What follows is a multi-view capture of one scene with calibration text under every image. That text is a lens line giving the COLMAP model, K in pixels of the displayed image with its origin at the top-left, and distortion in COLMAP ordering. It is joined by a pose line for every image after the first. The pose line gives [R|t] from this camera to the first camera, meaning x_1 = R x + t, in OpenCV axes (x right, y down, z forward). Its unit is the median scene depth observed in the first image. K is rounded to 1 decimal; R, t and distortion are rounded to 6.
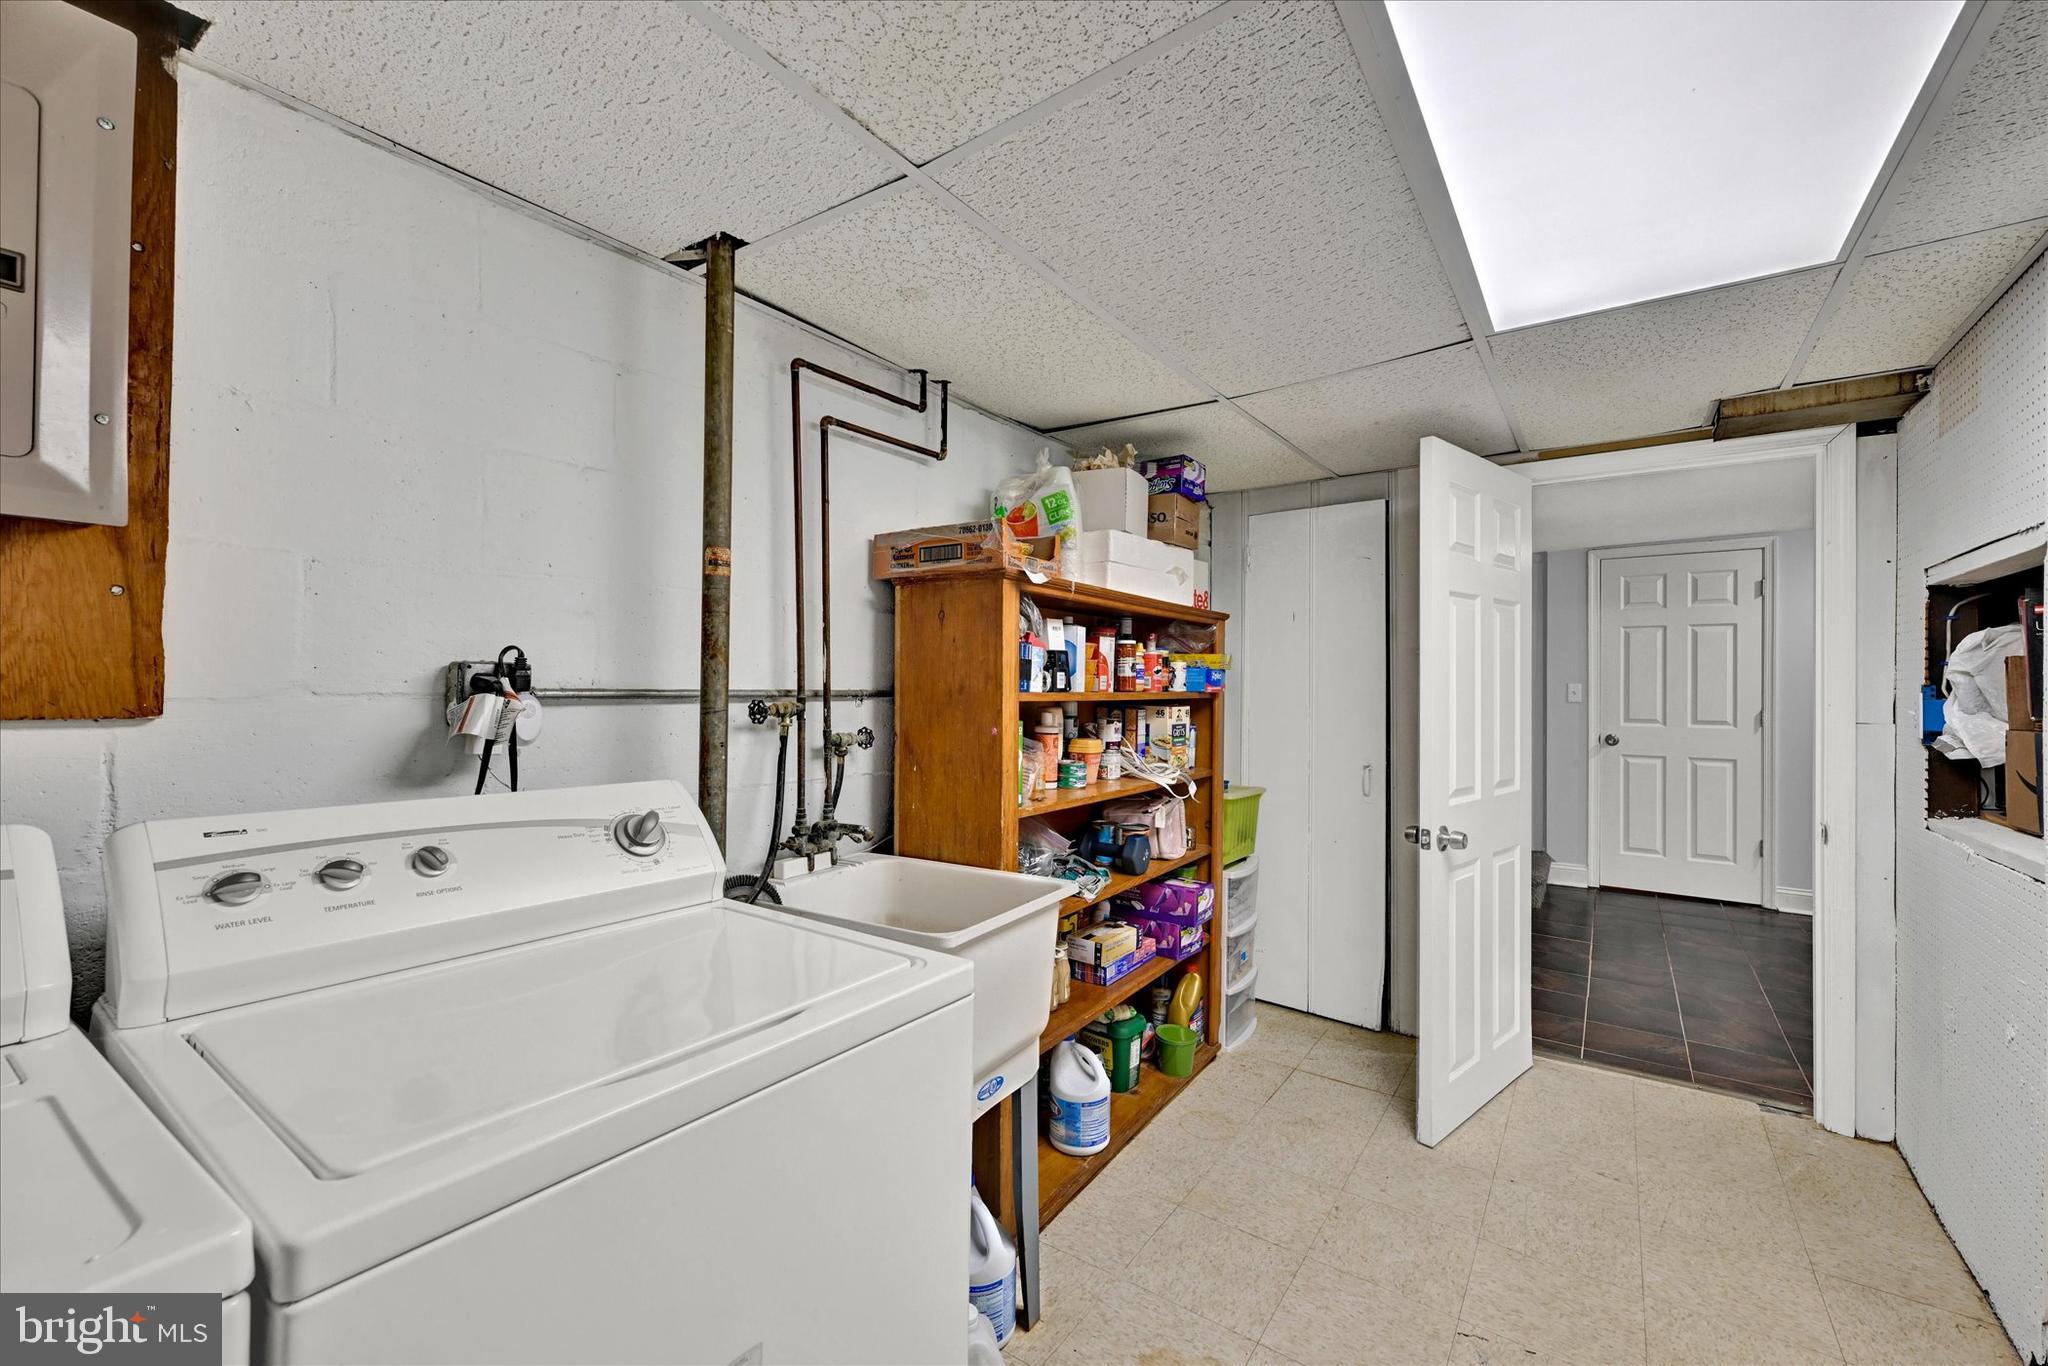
lens RADIAL K [[841.1, 0, 1023.5], [0, 841.1, 682.7], [0, 0, 1]] dist [0.001825, -0.000231]
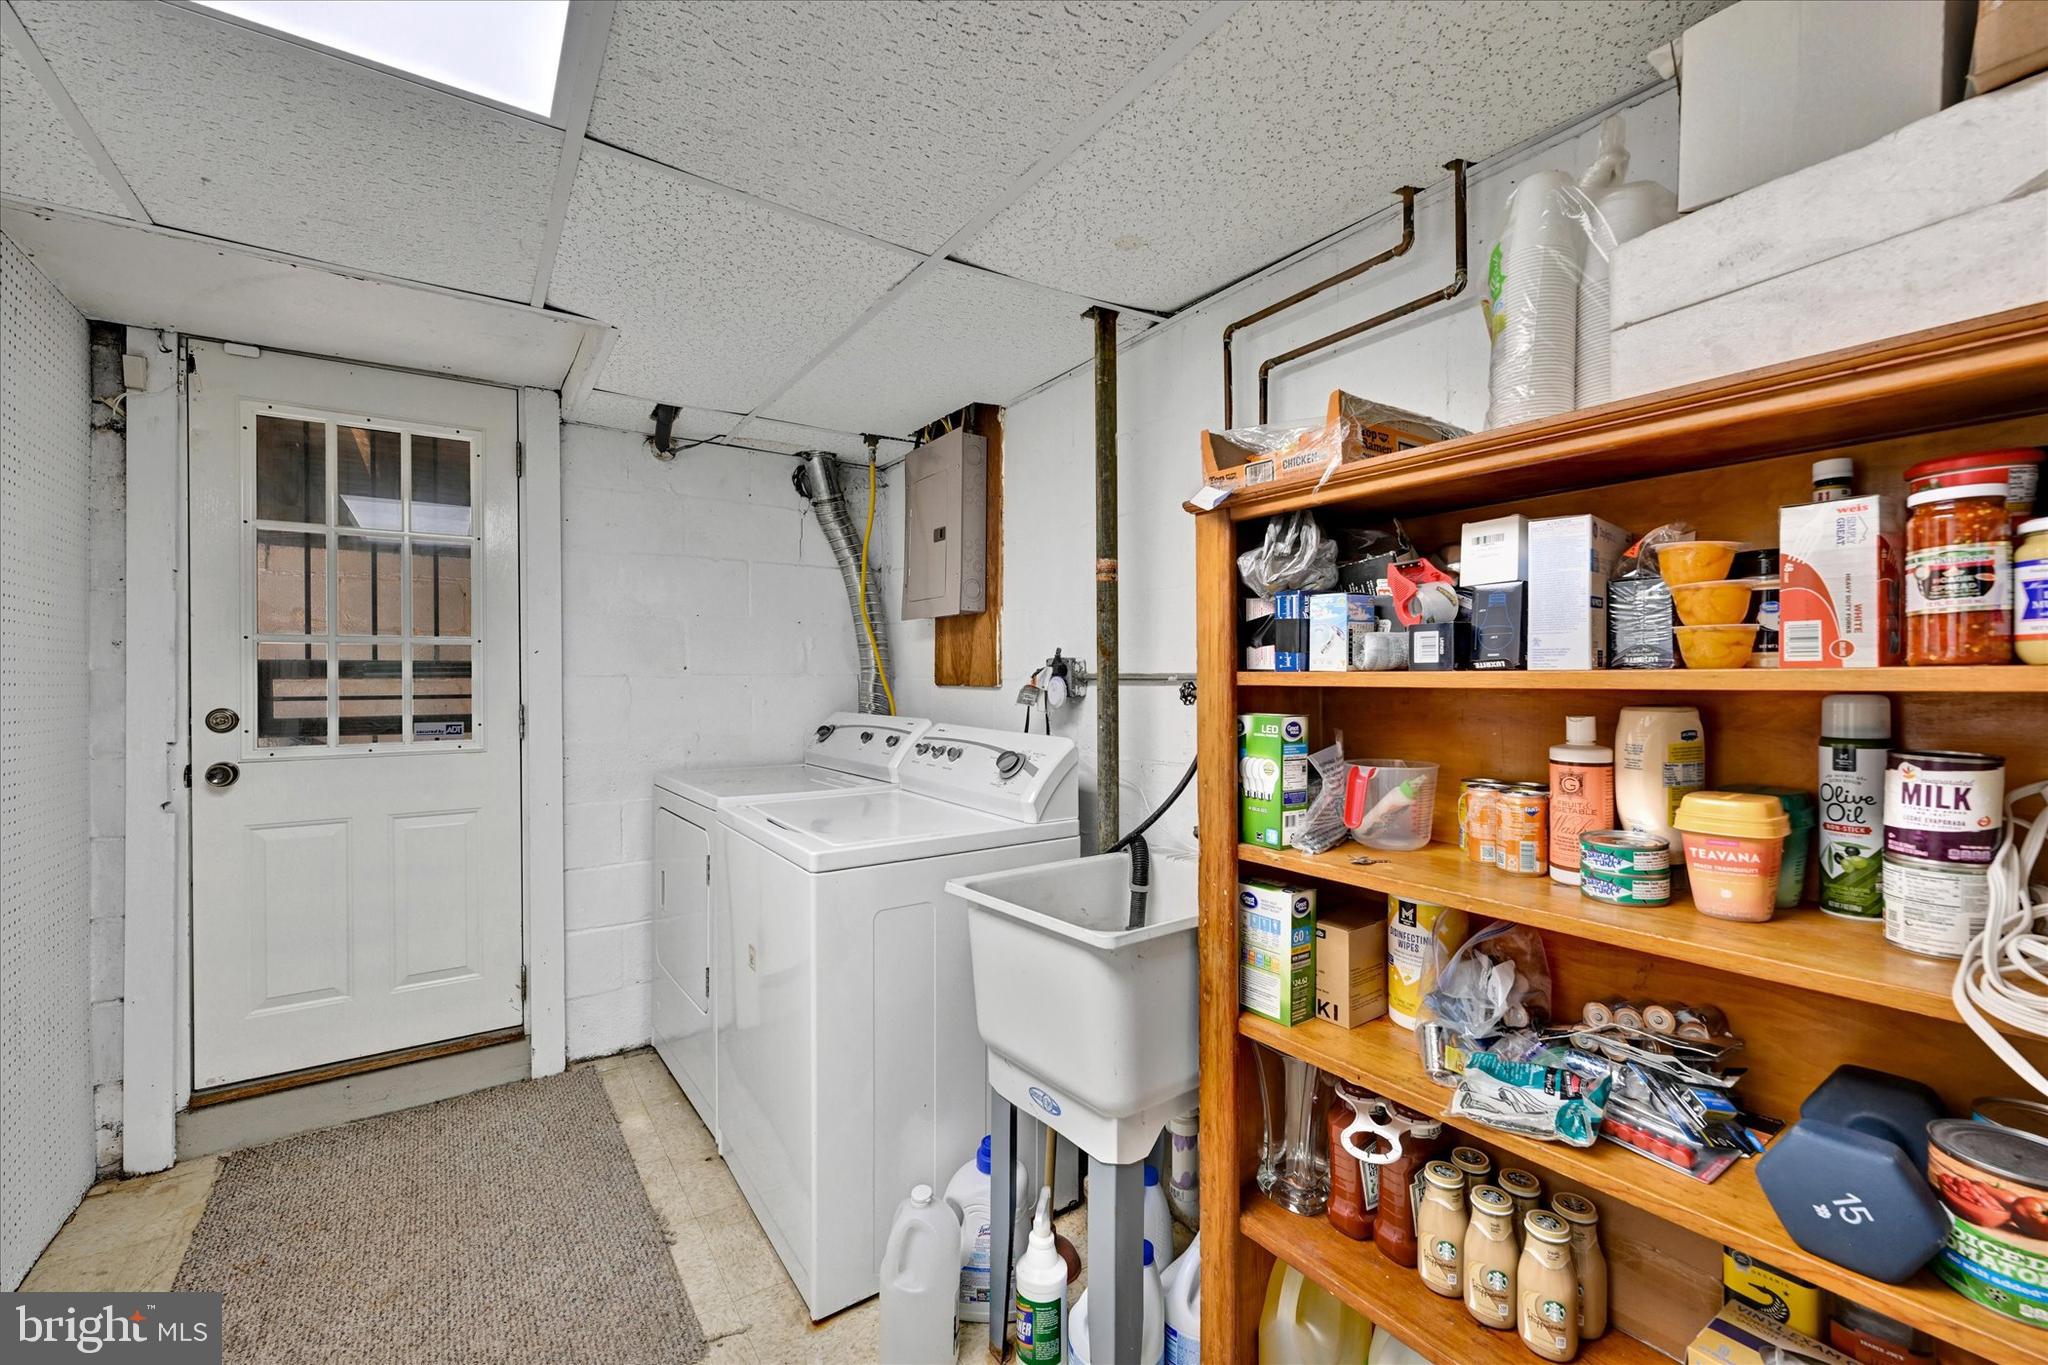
lens RADIAL K [[841.1, 0, 1023.5], [0, 841.1, 682.2], [0, 0, 1]] dist [0.001825, -0.000231]
pose [[-0.345269, -0.000685, -0.938504, 0.643986], [-0.002607, 0.999997, 0.000230, 0.020263], [0.938500, 0.002526, -0.345269, 1.006546]]
